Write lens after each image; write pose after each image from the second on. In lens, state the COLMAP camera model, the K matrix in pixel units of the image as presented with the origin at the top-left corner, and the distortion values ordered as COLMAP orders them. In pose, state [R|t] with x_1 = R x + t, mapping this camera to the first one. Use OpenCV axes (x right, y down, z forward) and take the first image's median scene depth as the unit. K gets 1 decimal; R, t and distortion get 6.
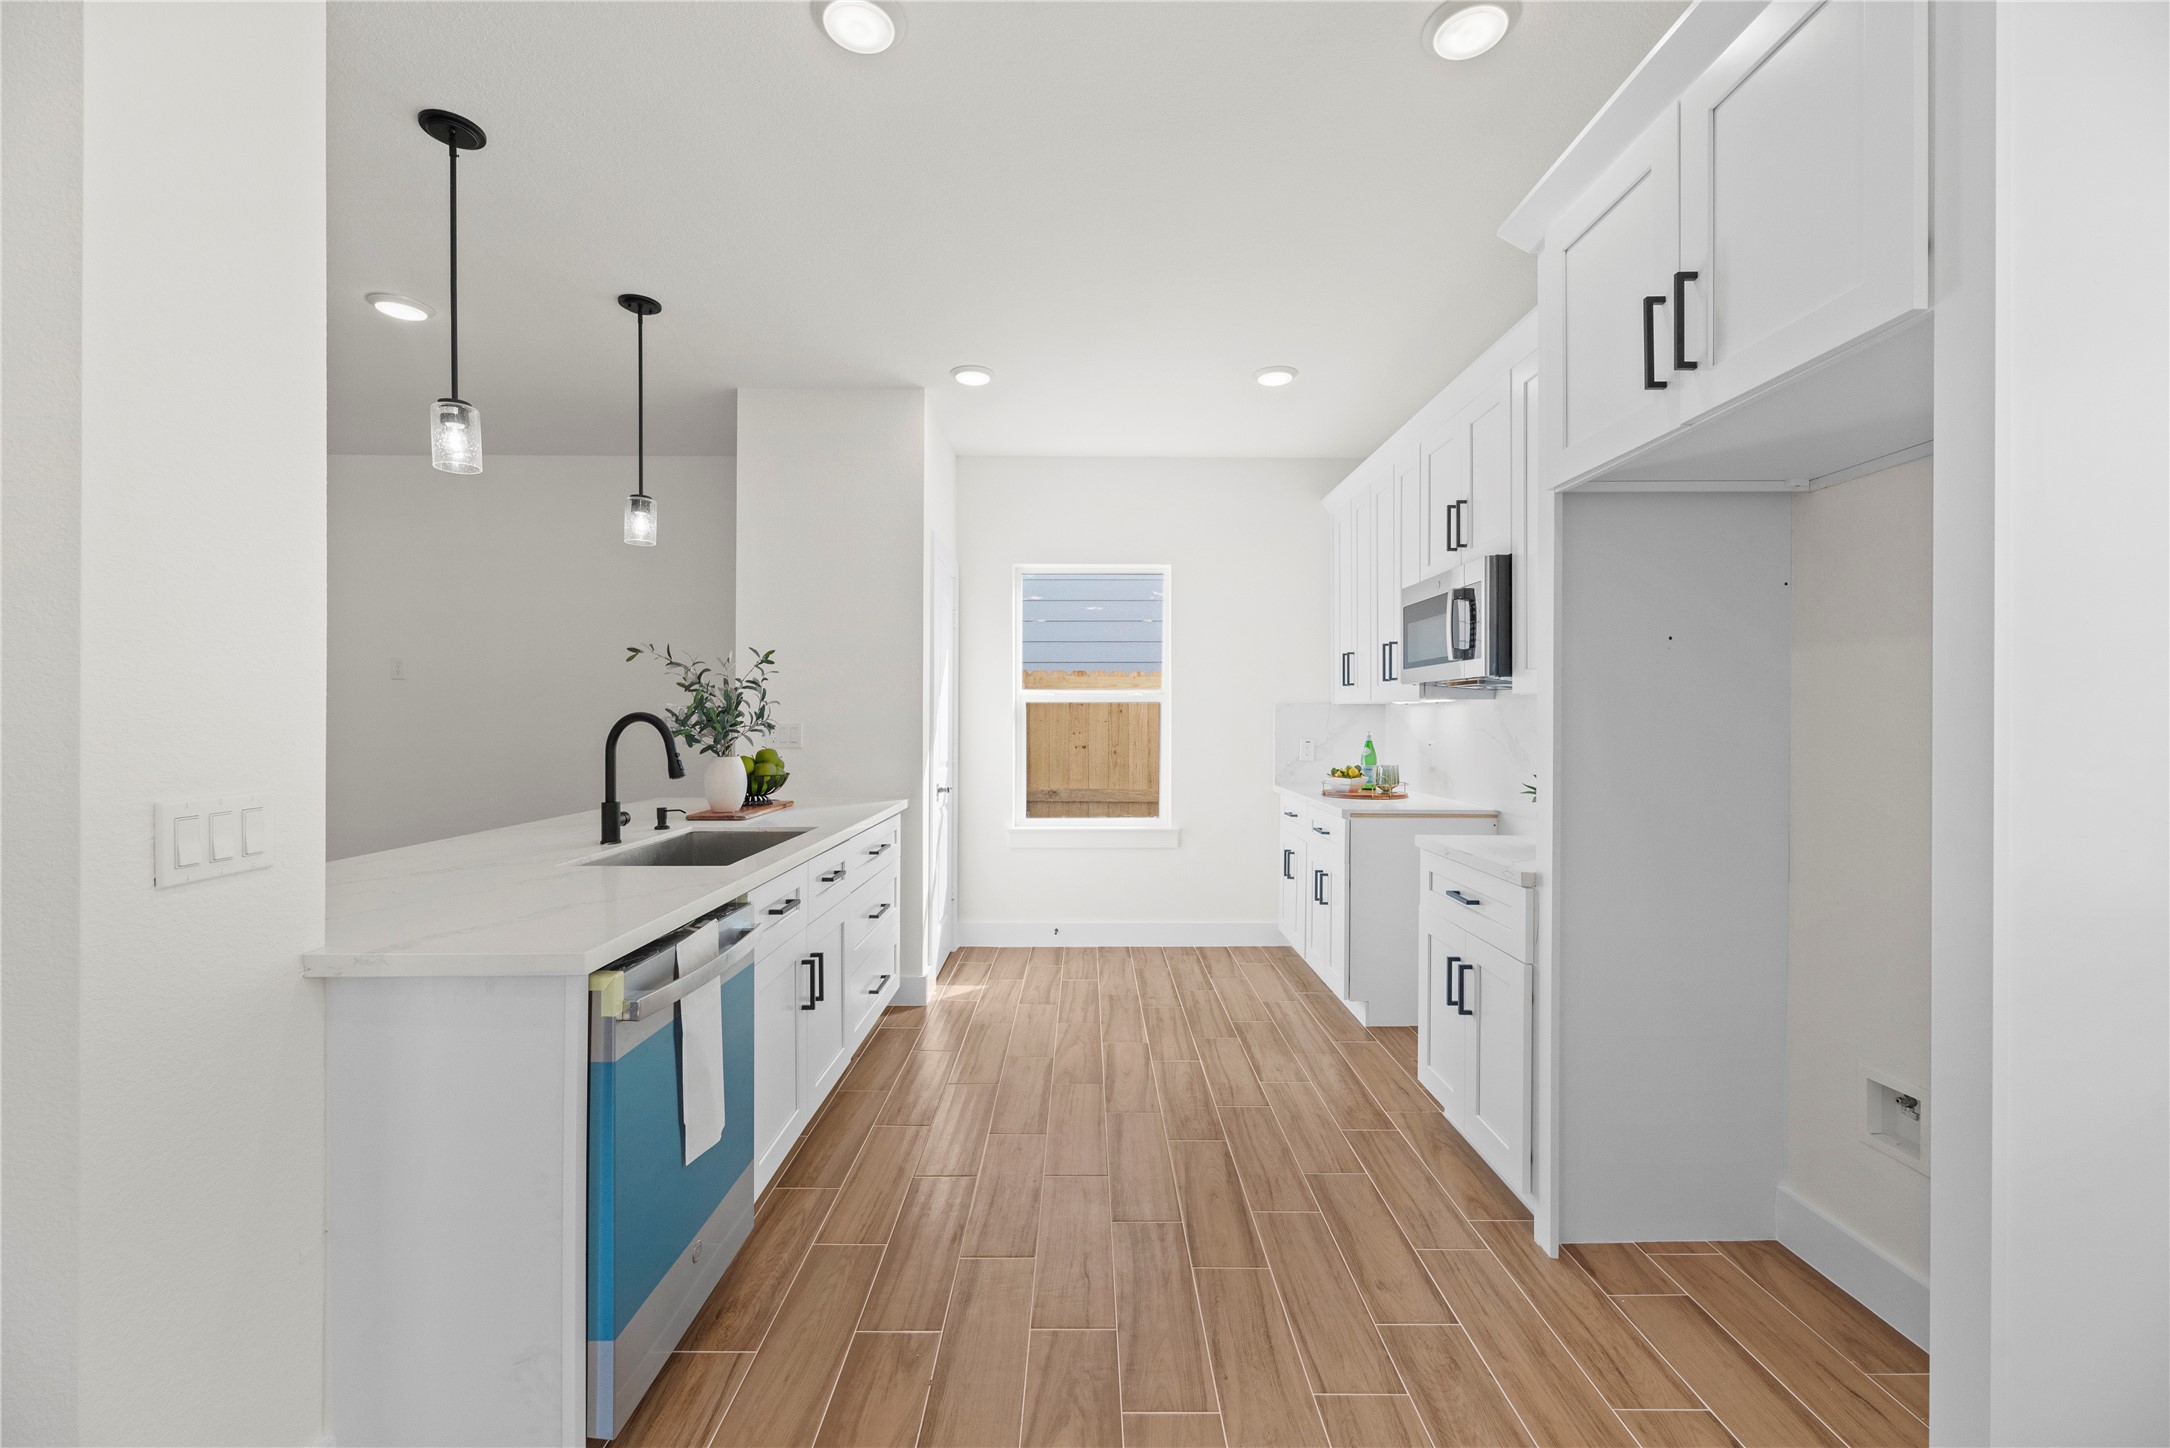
lens RADIAL K [[871.0, 0, 1084.3], [0, 871.0, 720.5], [0, 0, 1]] dist [0.000473, -0.000122]
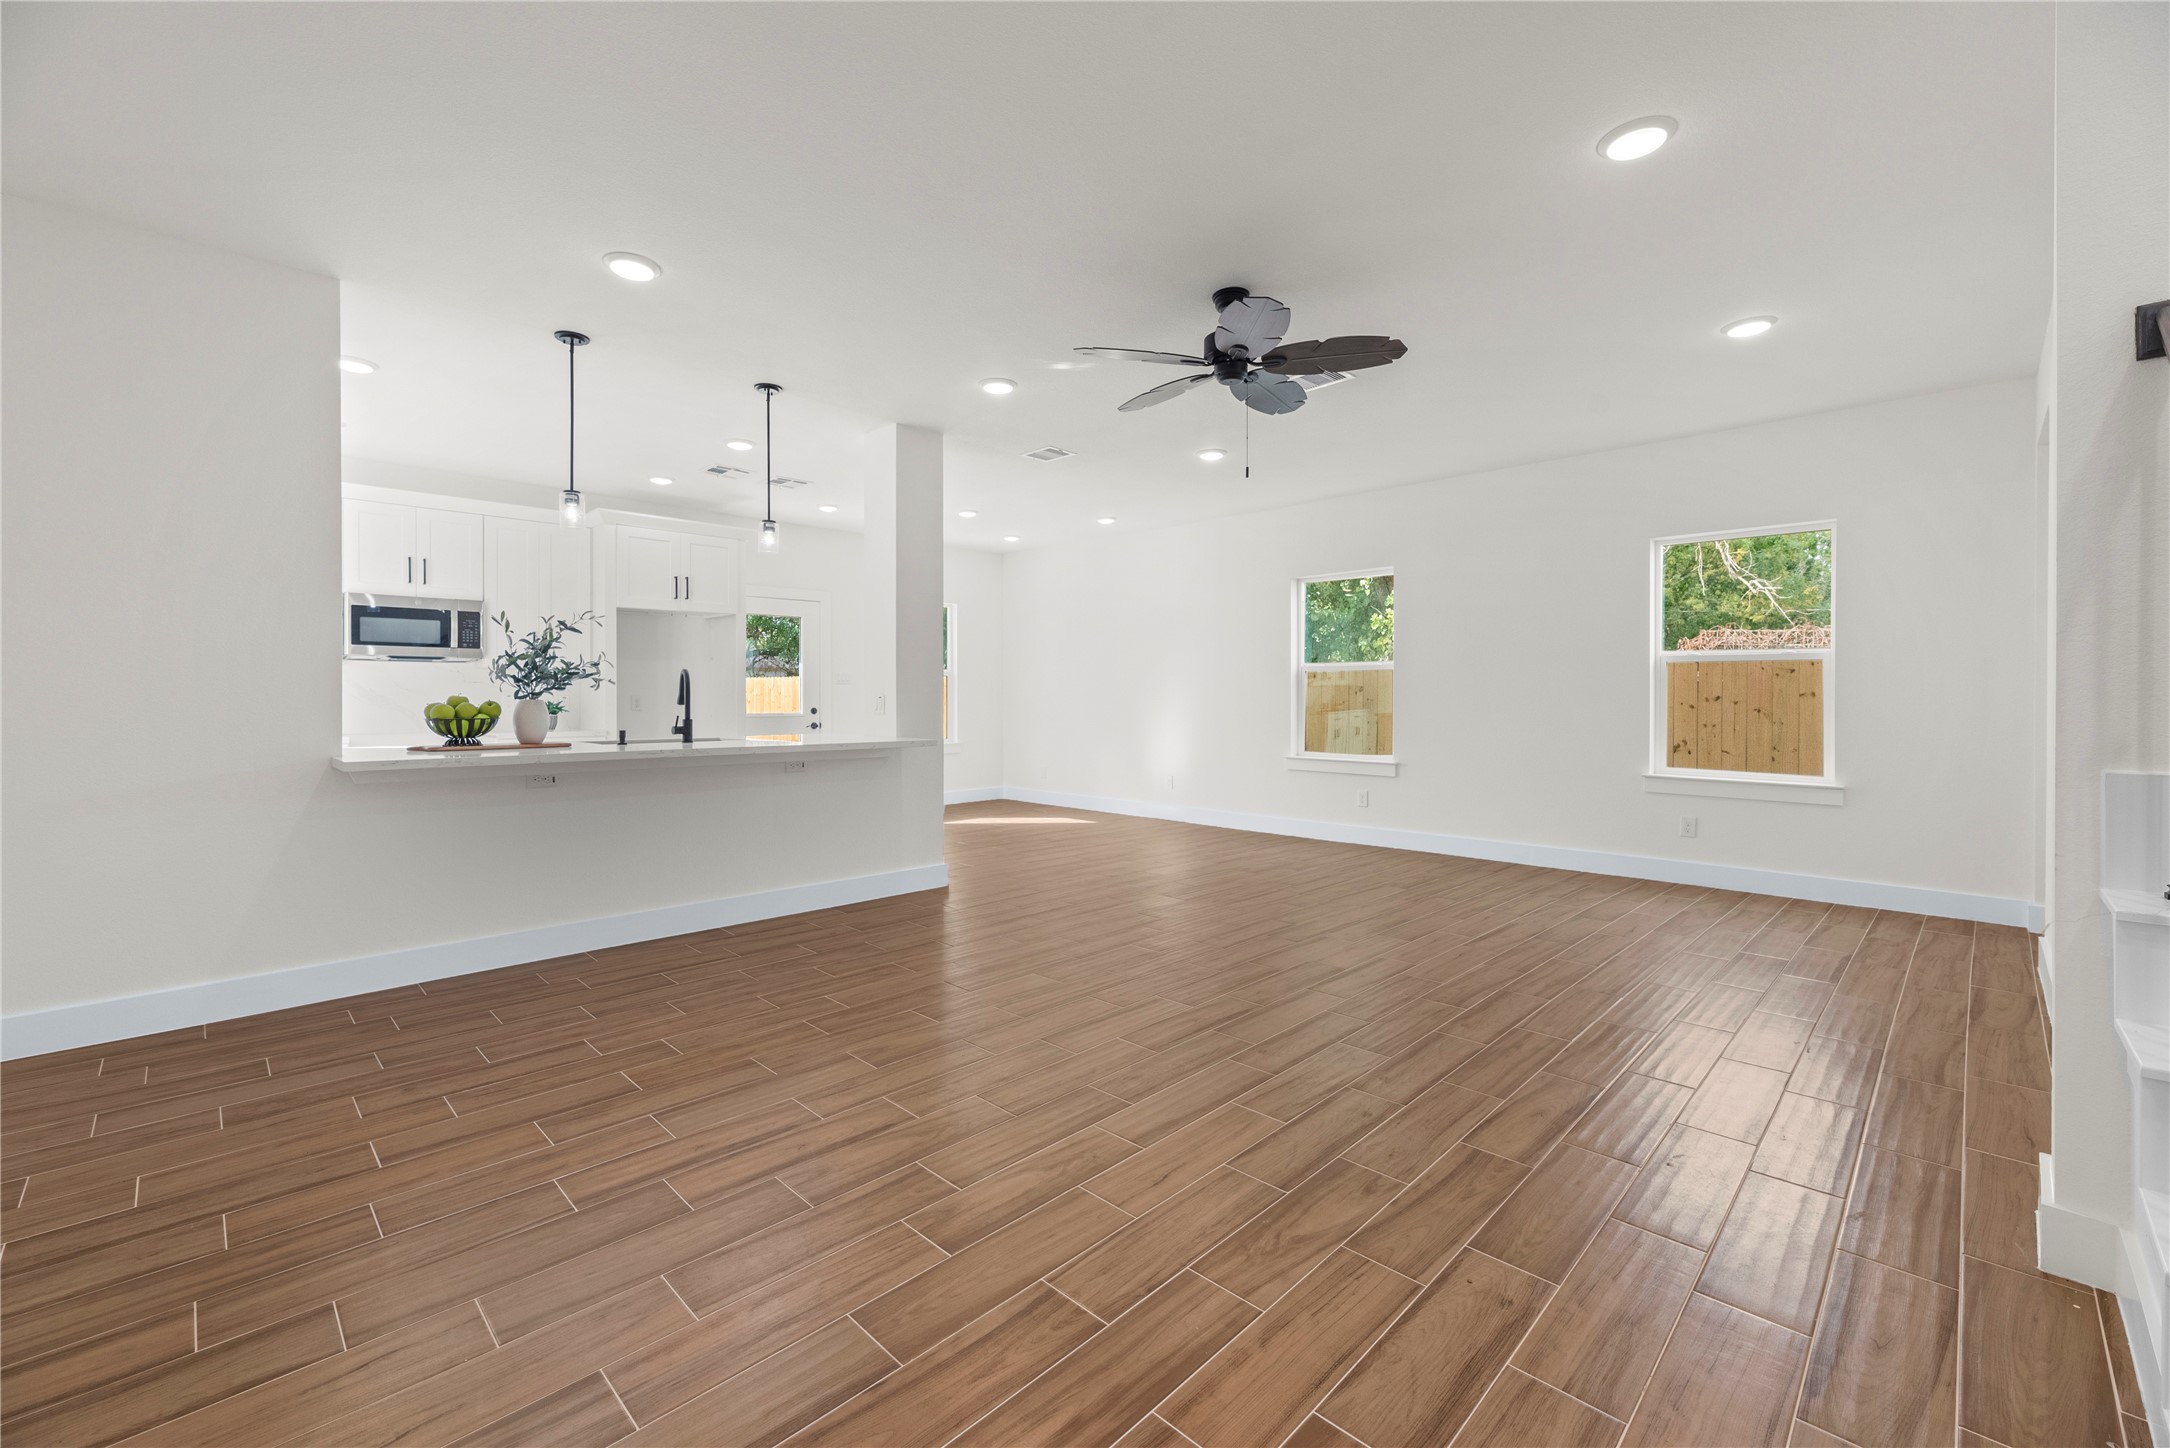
lens RADIAL K [[888.0, 0, 1073.9], [0, 888.0, 724.6], [0, 0, 1]] dist [0.002963, 0.000133]
pose [[-0.701689, -0.027193, 0.711965, -1.944529], [-0.002527, 0.999360, 0.035680, 0.031108], [-0.712479, 0.023238, -0.701308, 1.386018]]
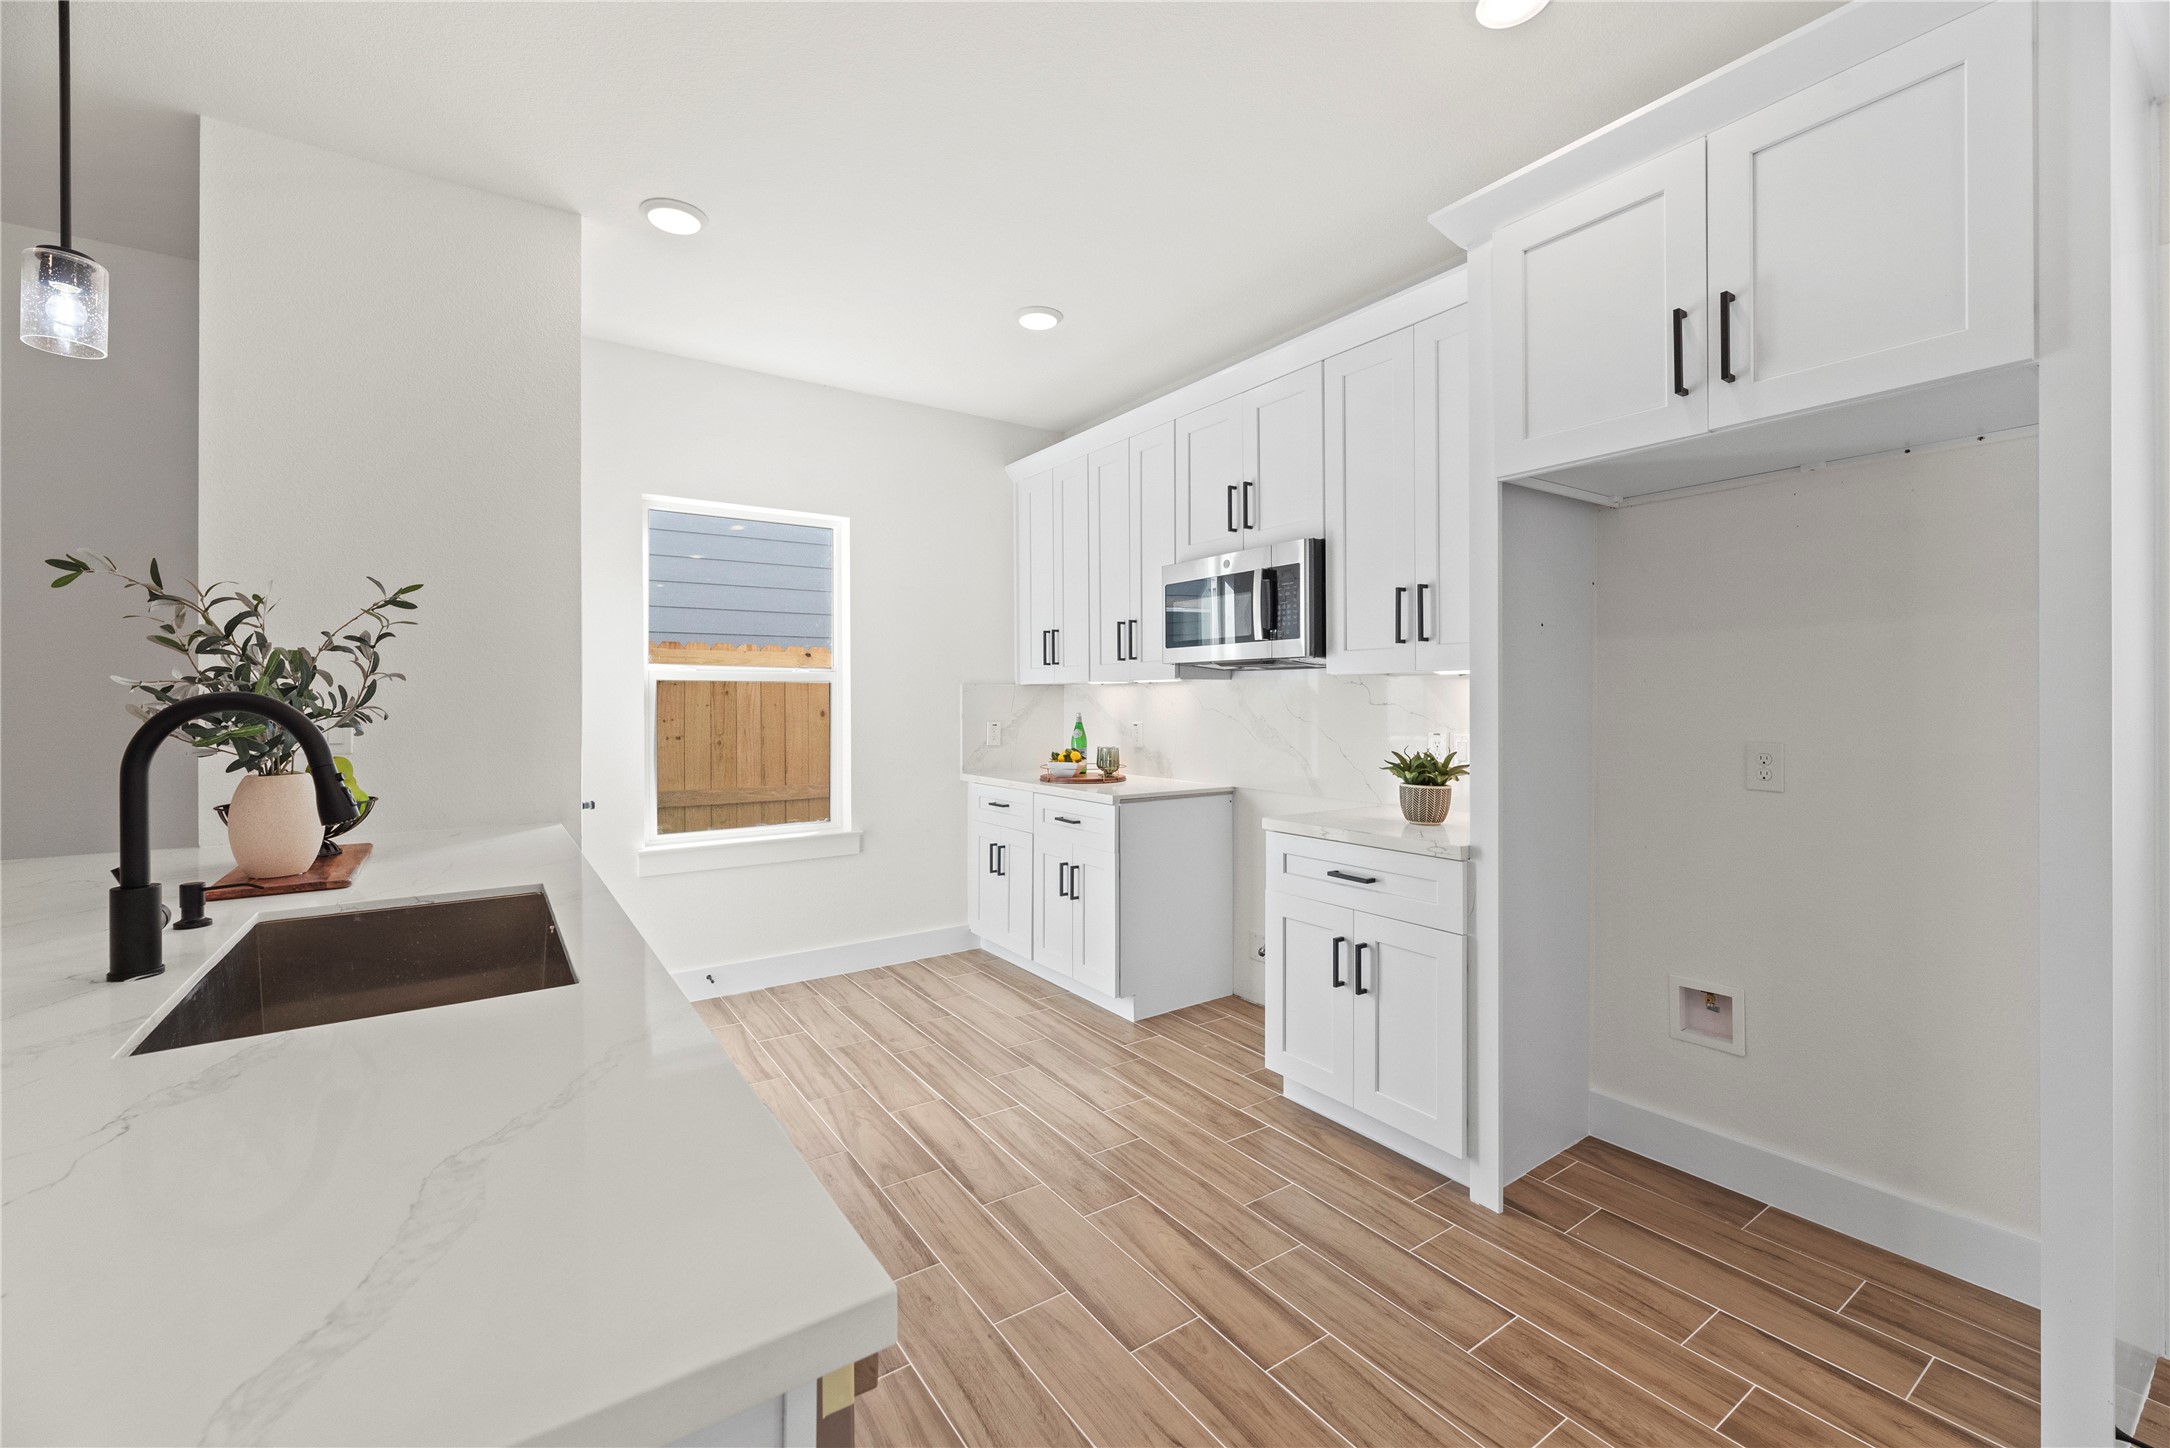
lens RADIAL K [[886.5, 0, 1074.3], [0, 886.5, 699.0], [0, 0, 1]] dist [0.001057, 0.000234]
pose [[0.828535, -0.004953, 0.559915, -0.321851], [0.007737, 0.999967, -0.002602, -0.000271], [-0.559883, 0.006488, 0.828546, 0.270464]]
